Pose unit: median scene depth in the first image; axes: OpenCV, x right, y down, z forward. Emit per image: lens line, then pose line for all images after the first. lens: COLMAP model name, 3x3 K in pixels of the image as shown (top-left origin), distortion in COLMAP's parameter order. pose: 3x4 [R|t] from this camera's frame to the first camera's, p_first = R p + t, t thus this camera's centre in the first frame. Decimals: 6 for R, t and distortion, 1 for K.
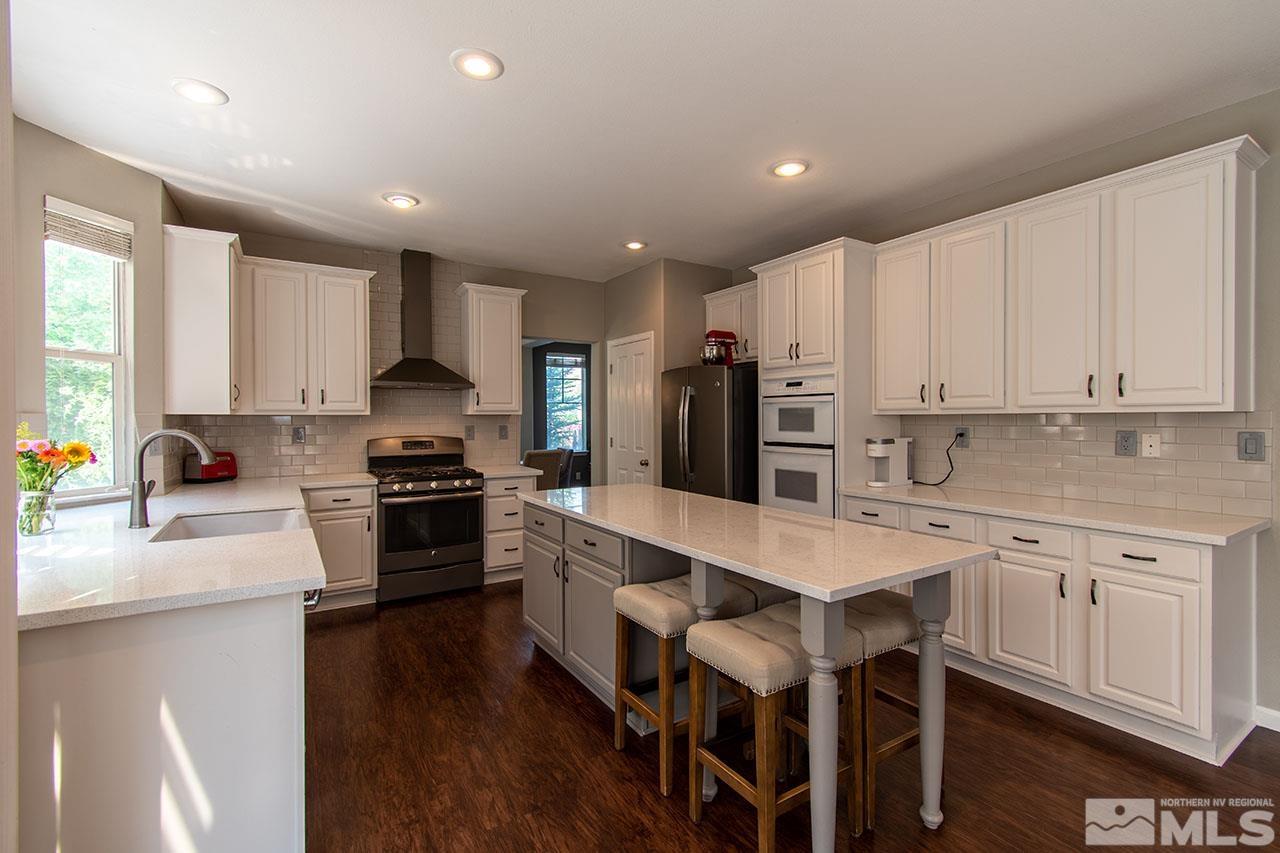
lens RADIAL K [[566.8, 0, 643.4], [0, 566.8, 419.2], [0, 0, 1]] dist [0.003008, -0.000268]
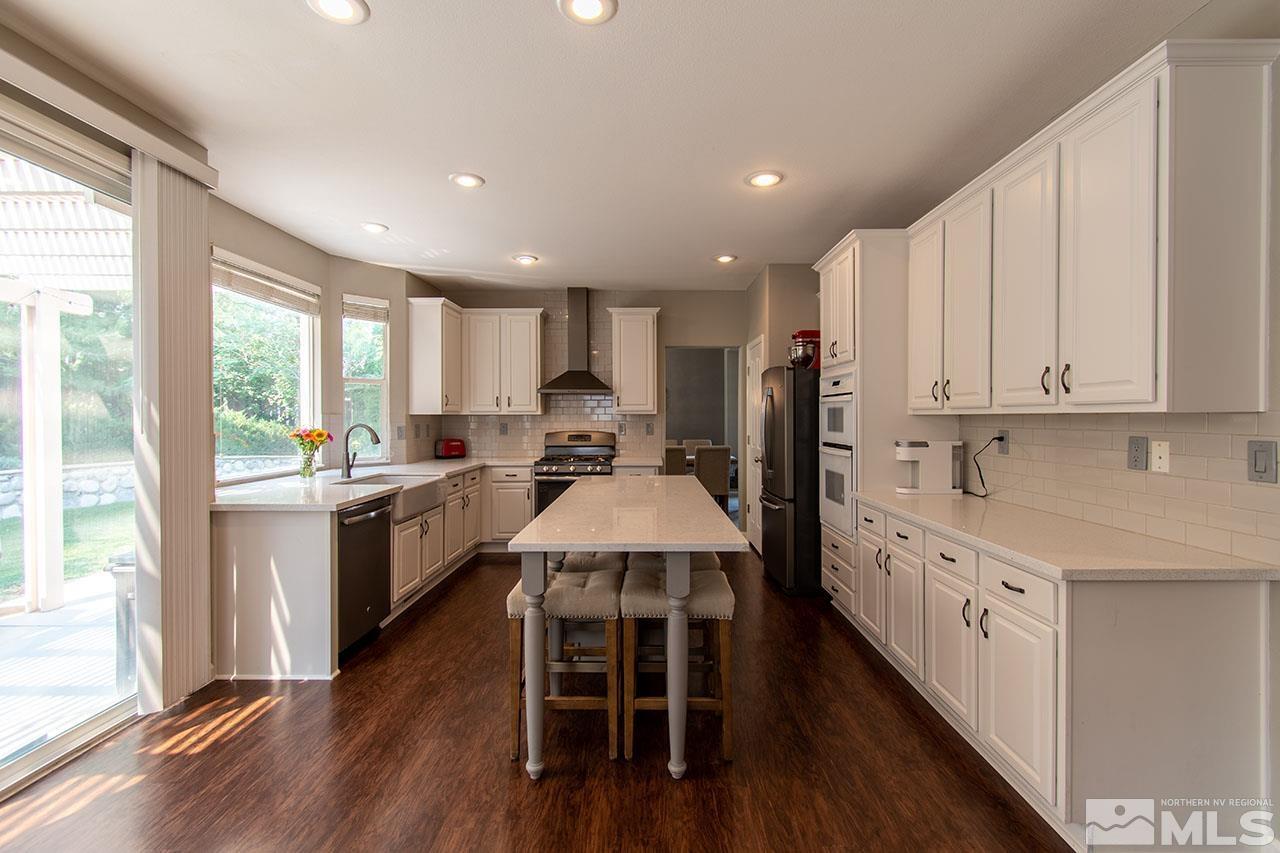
lens RADIAL K [[566.8, 0, 643.4], [0, 566.8, 419.2], [0, 0, 1]] dist [0.003008, -0.000268]
pose [[0.838392, 0.004216, -0.545051, 0.558526], [-0.002122, 0.999988, 0.004471, -0.003917], [0.545063, -0.002592, 0.838391, 0.003264]]
